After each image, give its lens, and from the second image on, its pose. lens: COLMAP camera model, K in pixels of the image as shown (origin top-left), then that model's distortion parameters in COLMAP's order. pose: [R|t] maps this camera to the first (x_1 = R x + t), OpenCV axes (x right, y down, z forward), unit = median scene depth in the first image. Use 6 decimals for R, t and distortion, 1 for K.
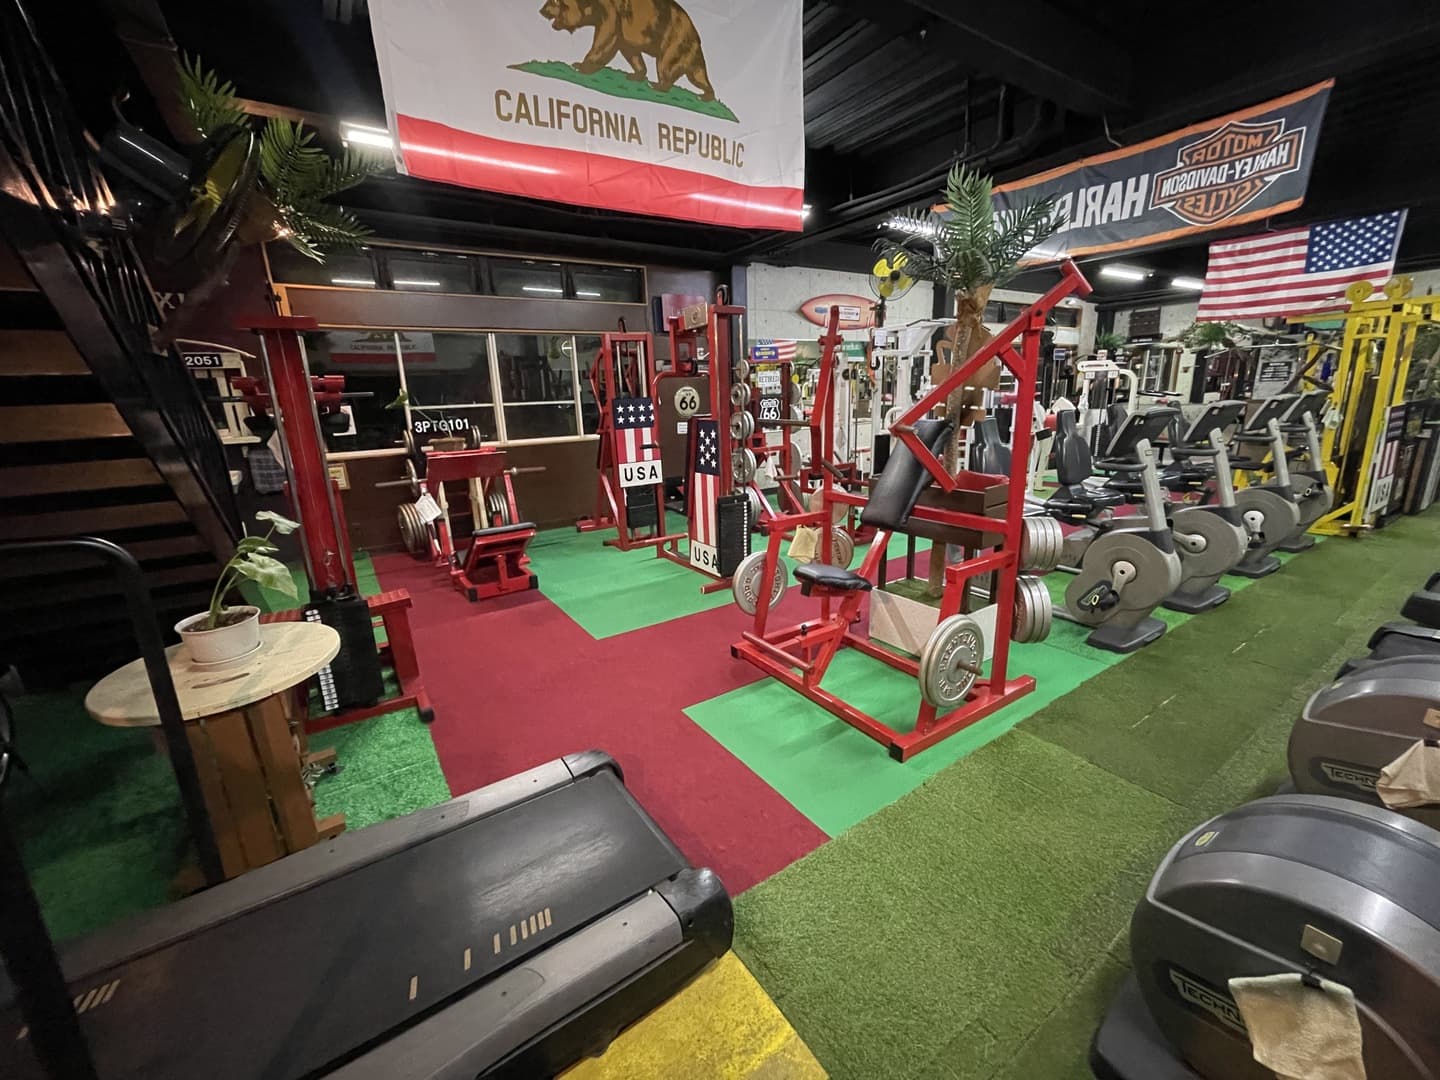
lens RADIAL K [[583.5, 0, 715.4], [0, 583.5, 539.6], [0, 0, 1]] dist [-0.000037, 0.000745]
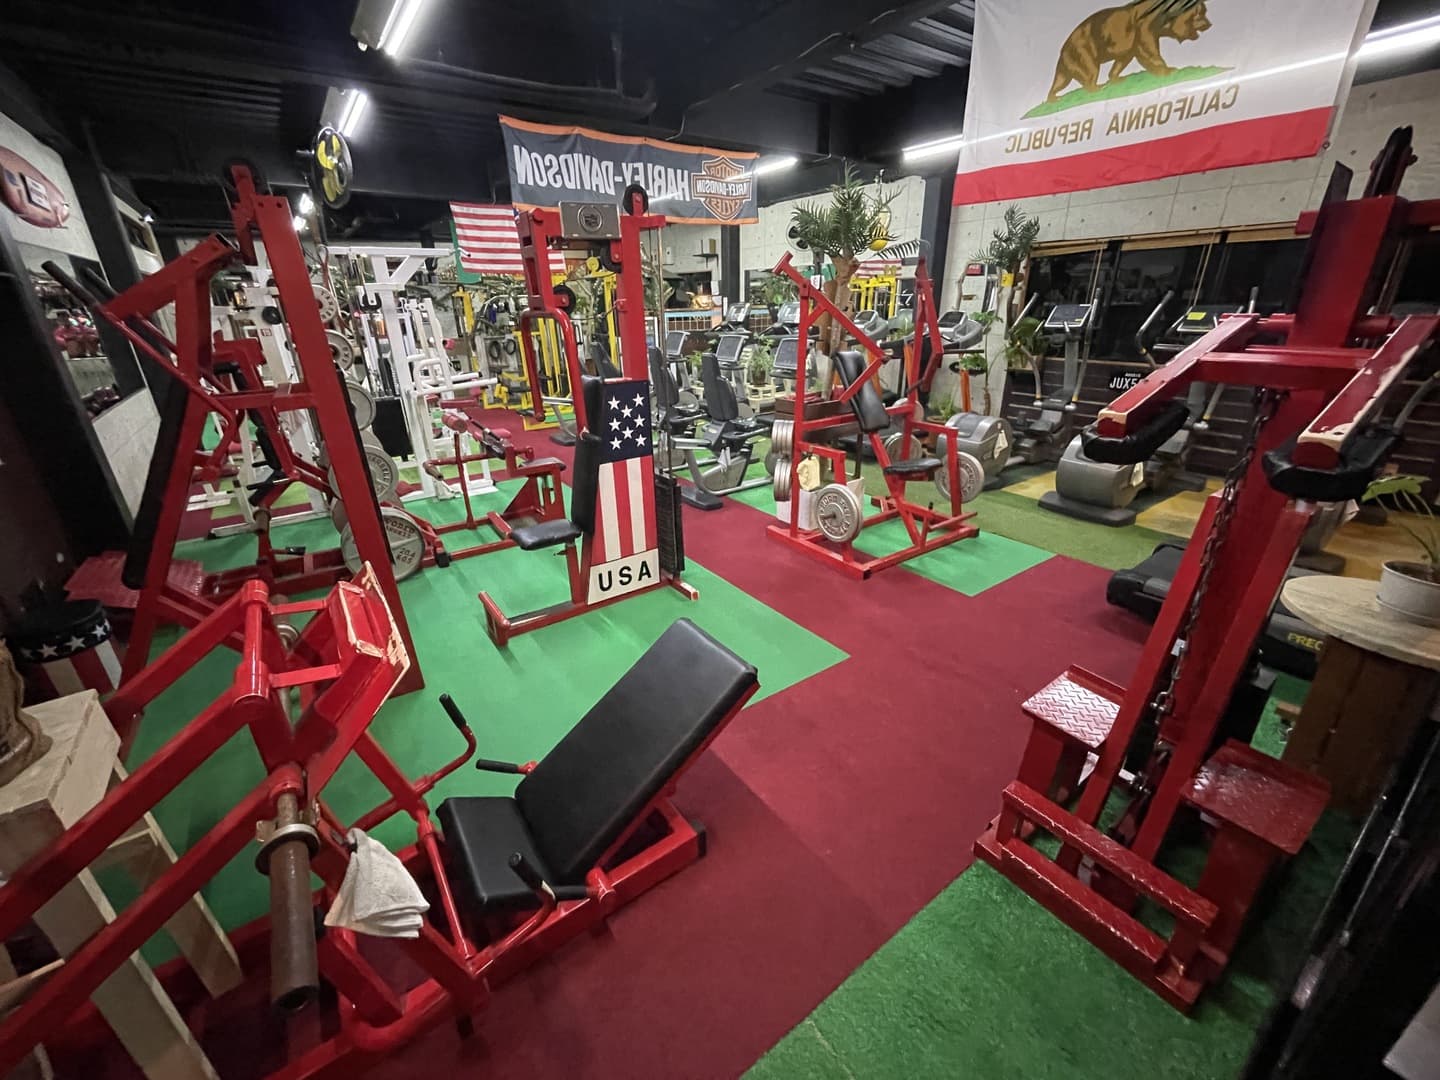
lens RADIAL K [[583.5, 0, 721.2], [0, 583.5, 542.9], [0, 0, 1]] dist [-0.000037, 0.000745]
pose [[-0.035444, -0.352778, 0.935035, -0.800847], [0.268015, 0.897994, 0.348962, -0.264947], [-0.962763, 0.262972, 0.062721, 0.970519]]
